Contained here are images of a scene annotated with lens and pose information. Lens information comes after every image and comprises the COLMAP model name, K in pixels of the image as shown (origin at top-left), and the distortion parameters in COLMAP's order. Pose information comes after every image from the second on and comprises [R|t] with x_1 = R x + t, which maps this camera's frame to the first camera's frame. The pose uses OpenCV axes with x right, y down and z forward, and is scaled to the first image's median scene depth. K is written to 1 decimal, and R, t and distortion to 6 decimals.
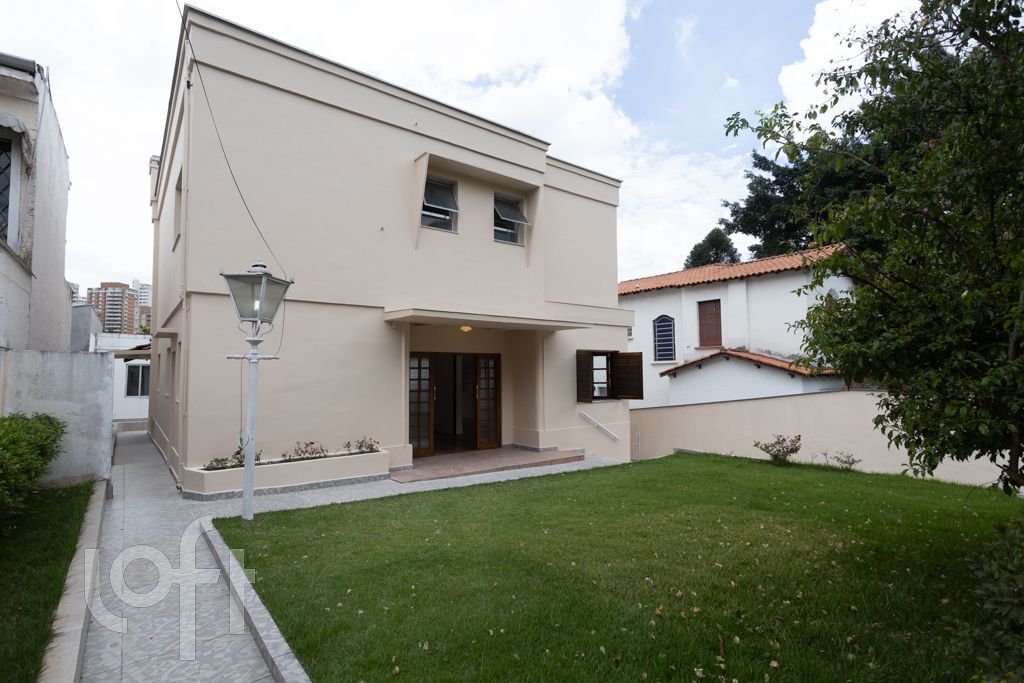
lens RADIAL K [[479.5, 0, 509.9], [0, 479.5, 342.7], [0, 0, 1]] dist [0.002239, 0.000192]
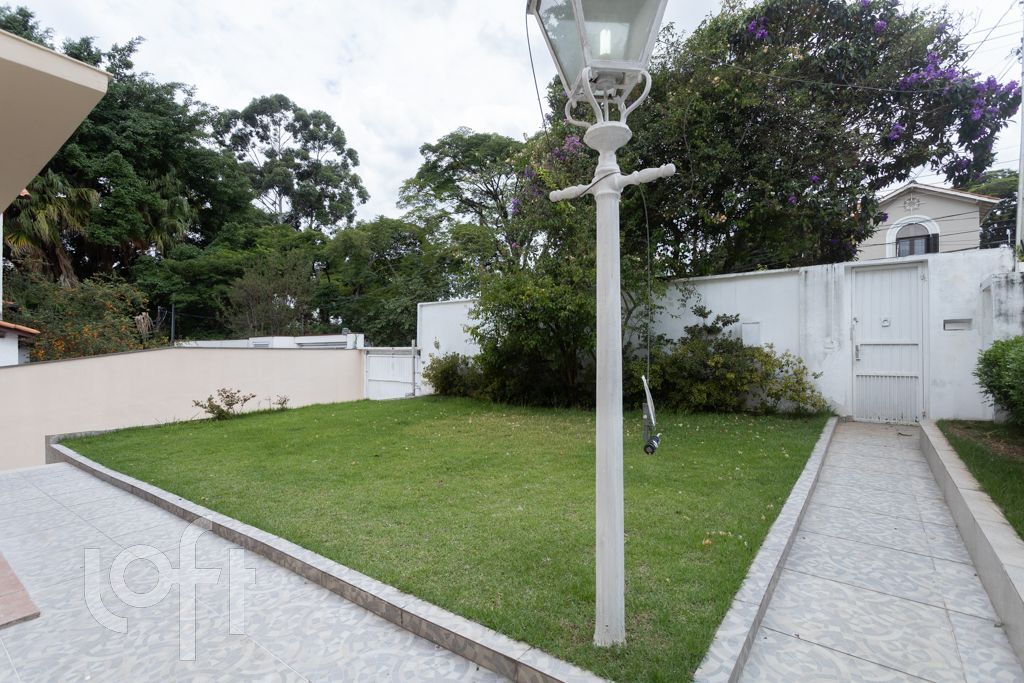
lens RADIAL K [[479.5, 0, 509.9], [0, 479.5, 342.7], [0, 0, 1]] dist [0.002239, 0.000192]
pose [[-0.273560, 0.034488, 0.961236, -0.948688], [-0.044871, 0.997811, -0.048570, 0.227631], [-0.960808, -0.056418, -0.271414, 1.331536]]
